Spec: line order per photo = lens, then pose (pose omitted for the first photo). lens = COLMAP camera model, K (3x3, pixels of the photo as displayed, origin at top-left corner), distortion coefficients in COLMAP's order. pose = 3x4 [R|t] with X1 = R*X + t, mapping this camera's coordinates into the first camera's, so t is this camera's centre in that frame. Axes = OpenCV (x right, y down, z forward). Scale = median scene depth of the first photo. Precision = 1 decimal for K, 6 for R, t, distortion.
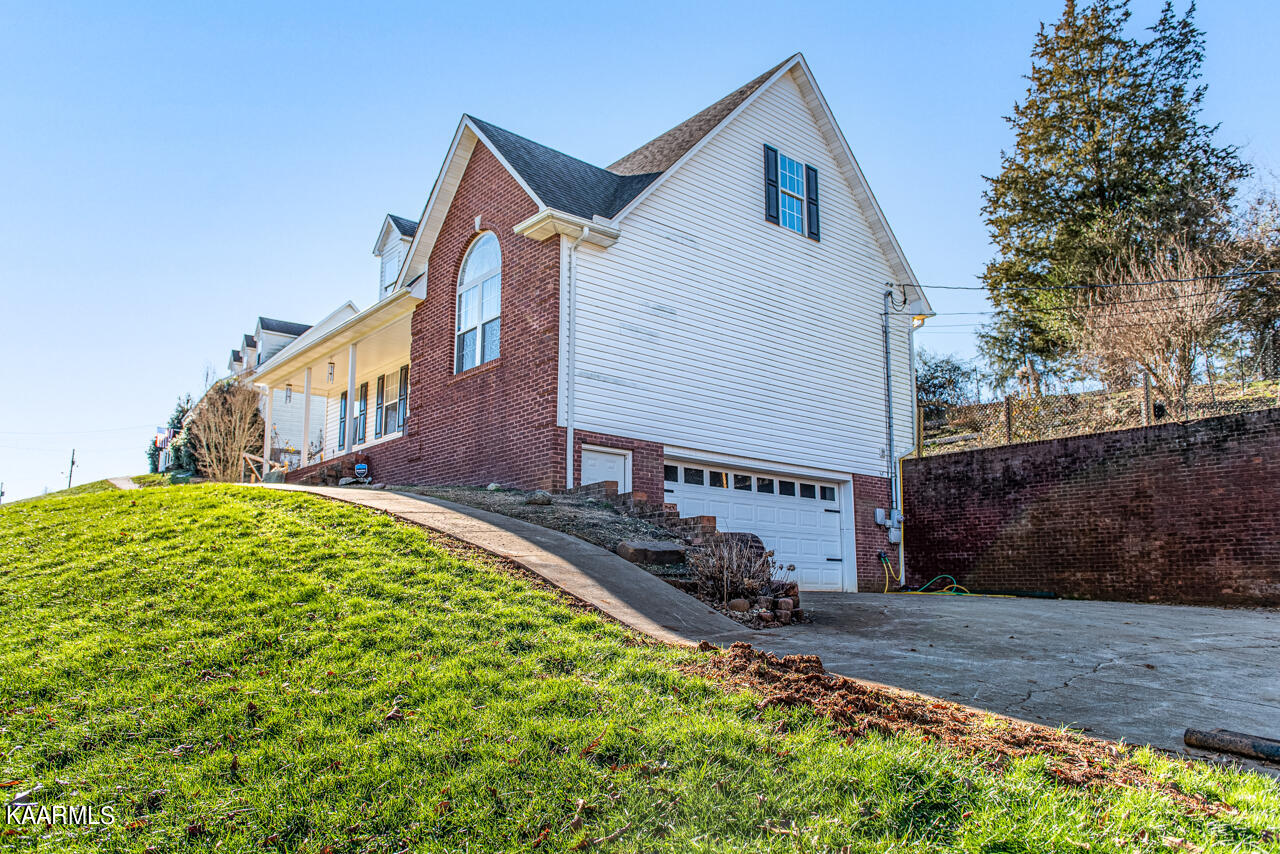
lens RADIAL K [[919.0, 0, 650.5], [0, 919.0, 466.0], [0, 0, 1]] dist [-0.004766, 0.006921]
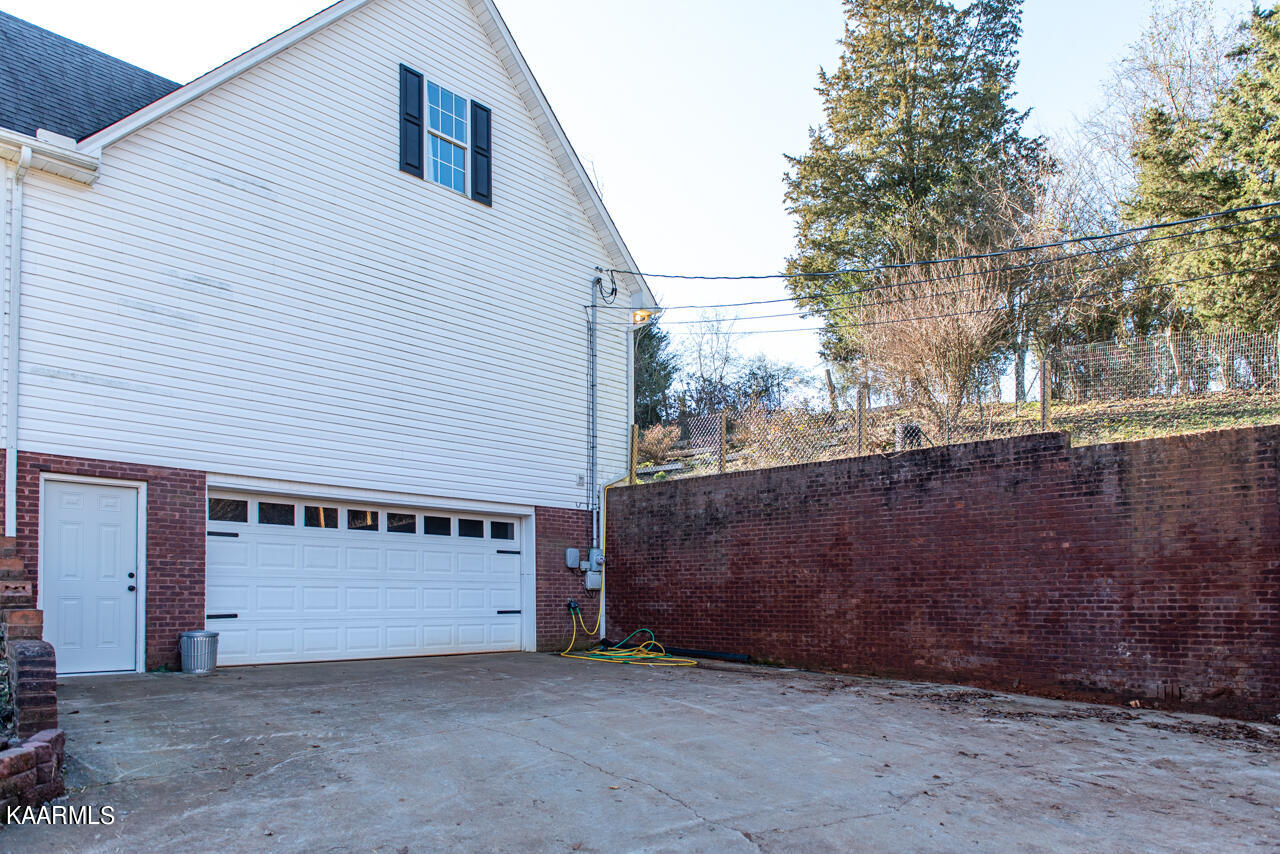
lens RADIAL K [[922.5, 0, 683.5], [0, 922.5, 576.3], [0, 0, 1]] dist [0.002995, -0.003674]
pose [[0.988003, -0.002307, 0.154420, 0.235330], [-0.015665, 0.993235, 0.115063, -0.027188], [-0.153641, -0.116102, 0.981282, 0.182417]]
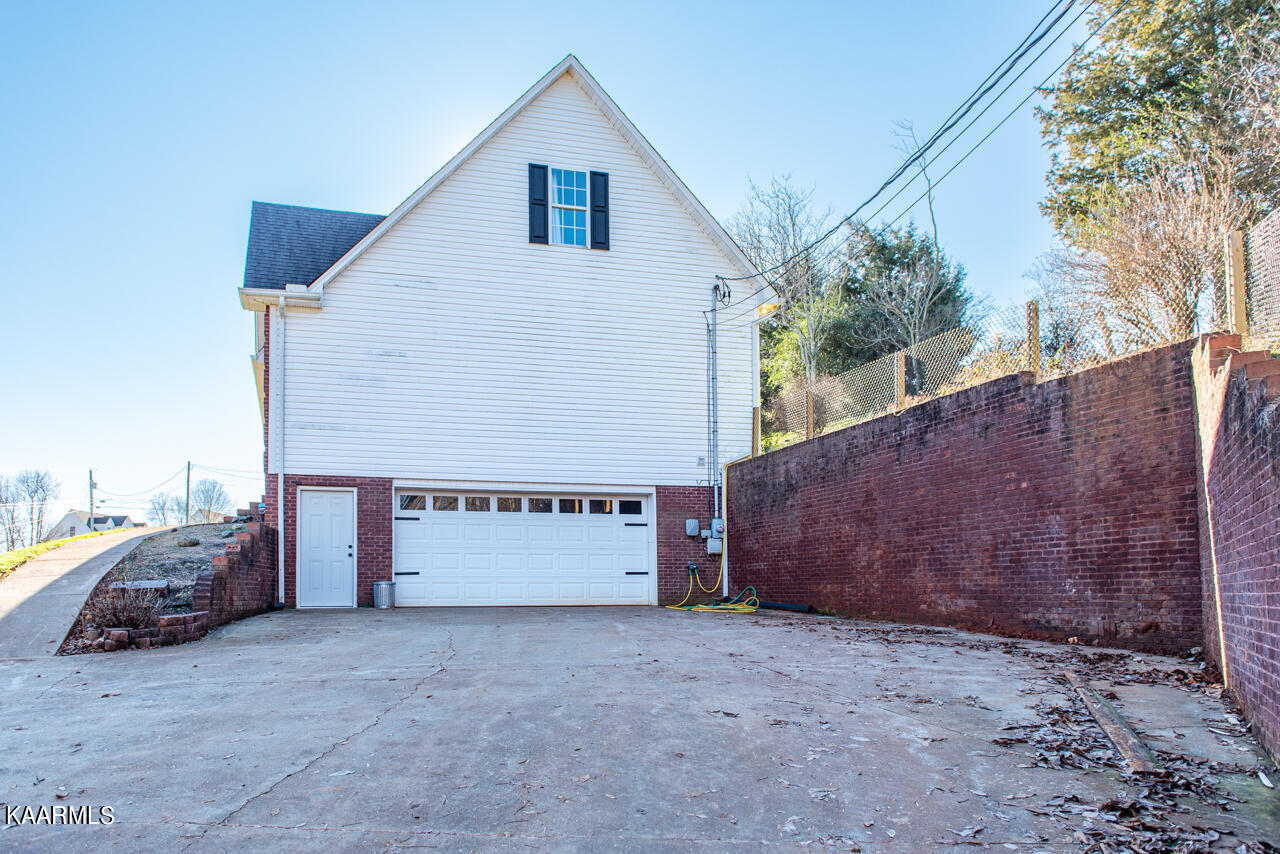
lens RADIAL K [[922.5, 0, 520.7], [0, 922.5, 558.4], [0, 0, 1]] dist [0.002995, -0.003674]
pose [[0.900648, -0.028837, -0.433592, 0.542090], [0.073181, 0.993610, 0.085927, -0.010164], [0.428344, -0.109121, 0.897003, 0.047299]]
